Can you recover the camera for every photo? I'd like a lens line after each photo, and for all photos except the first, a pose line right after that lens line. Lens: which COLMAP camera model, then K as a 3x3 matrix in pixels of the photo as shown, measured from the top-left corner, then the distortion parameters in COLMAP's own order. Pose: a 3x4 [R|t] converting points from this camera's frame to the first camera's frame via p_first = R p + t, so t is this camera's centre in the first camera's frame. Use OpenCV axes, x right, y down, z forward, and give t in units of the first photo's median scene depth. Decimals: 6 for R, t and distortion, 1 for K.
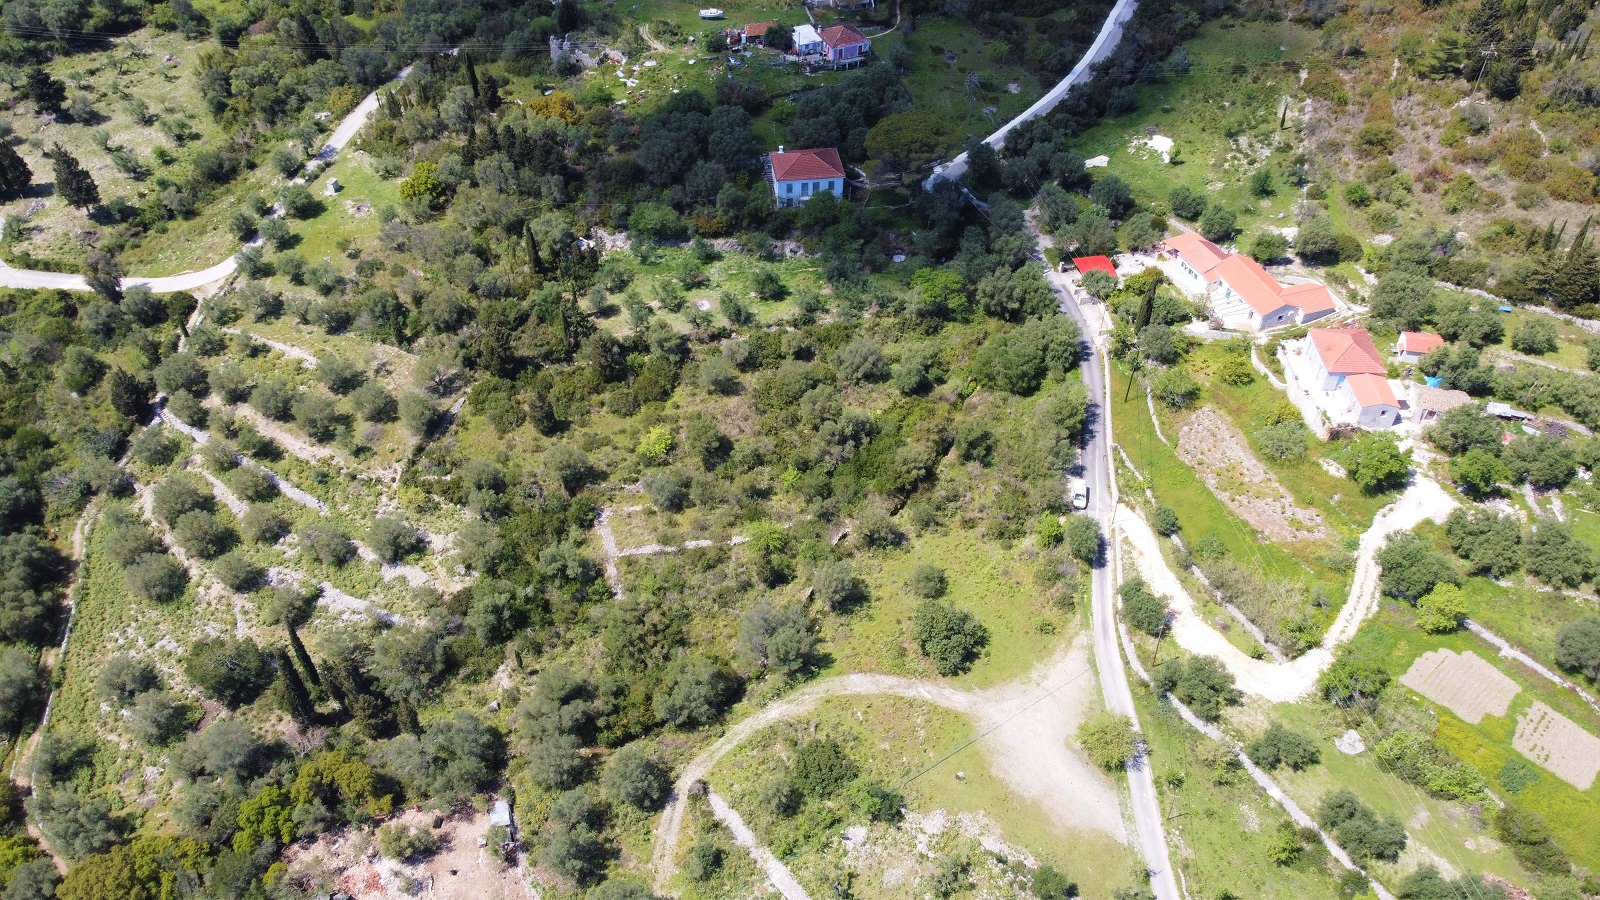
lens RADIAL K [[1198.9, 0, 796.5], [0, 1198.9, 454.8], [0, 0, 1]] dist [-0.001998, -0.007988]
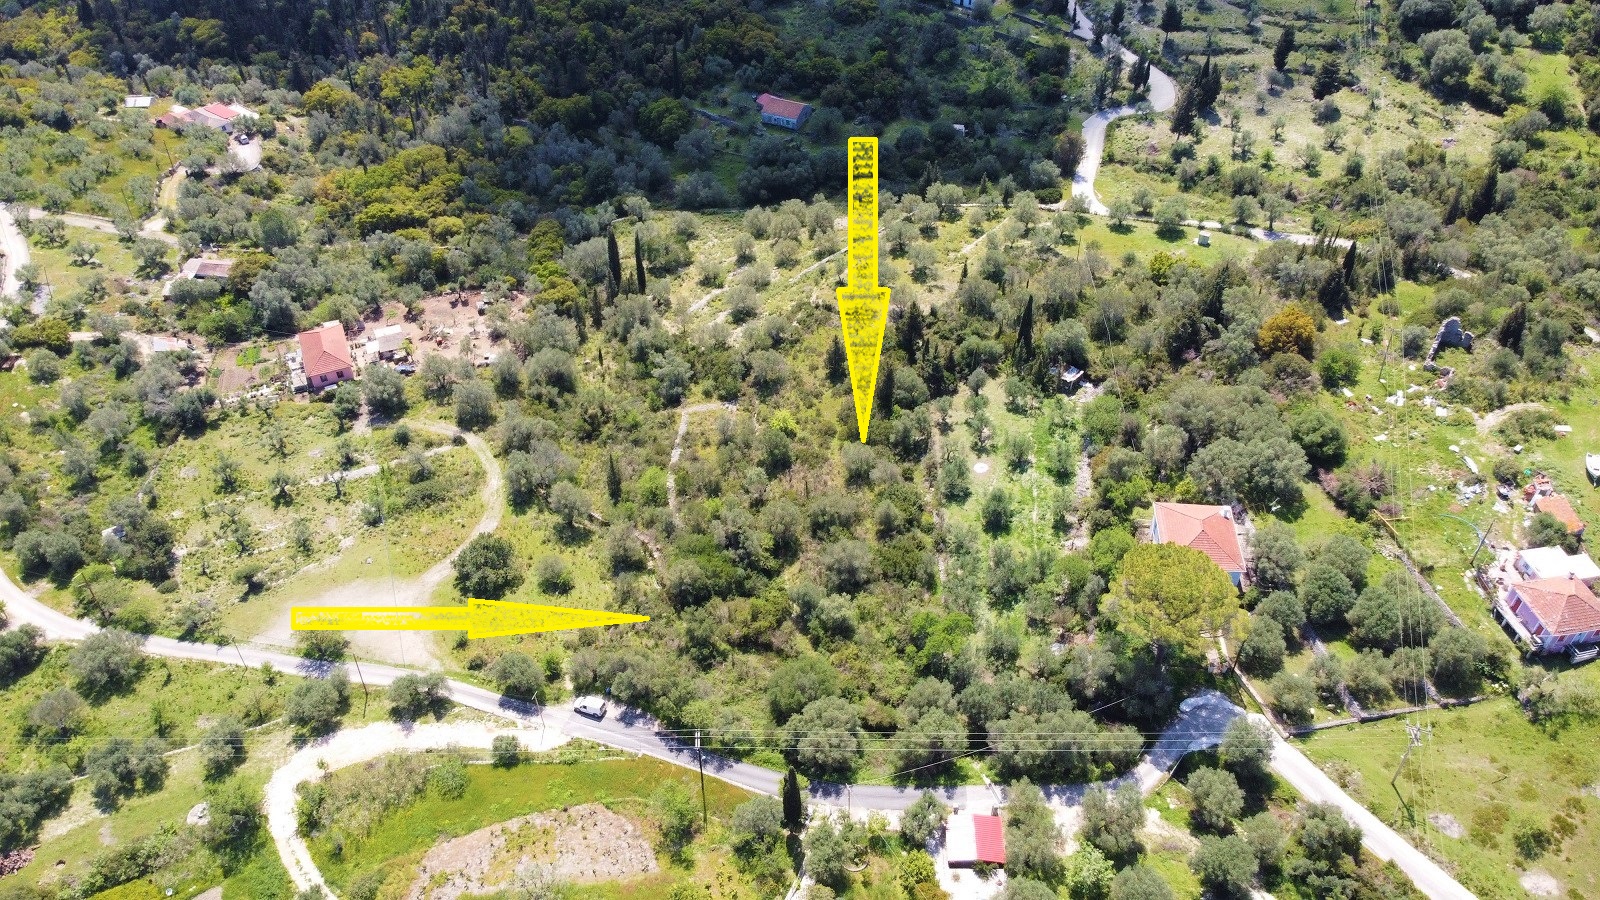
lens RADIAL K [[1198.9, 0, 797.5], [0, 1198.9, 454.0], [0, 0, 1]] dist [-0.001998, -0.007988]
pose [[-0.209903, 0.664075, -0.717596, 0.684287], [-0.668750, 0.437895, 0.600850, -0.661145], [0.713242, 0.606013, 0.352185, 0.629294]]
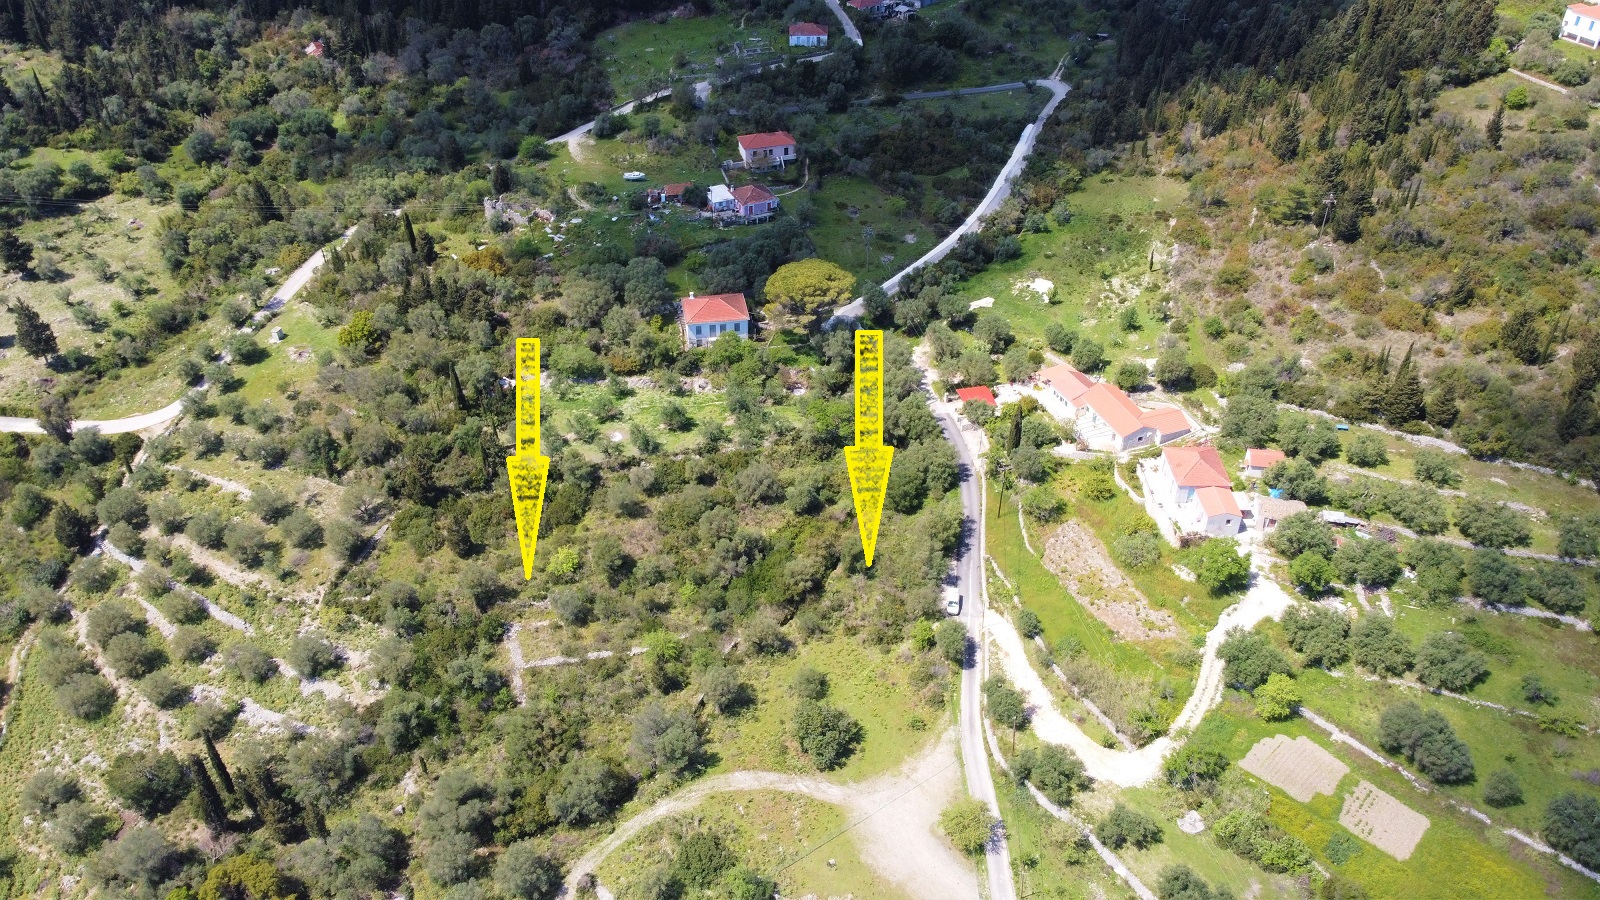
lens RADIAL K [[1198.9, 0, 793.5], [0, 1198.9, 449.7], [0, 0, 1]] dist [-0.001998, -0.007988]
pose [[0.999662, -0.016054, 0.020426, 0.067708], [0.018479, 0.992021, -0.124712, 0.027335], [-0.018261, 0.125047, 0.991983, -0.081776]]
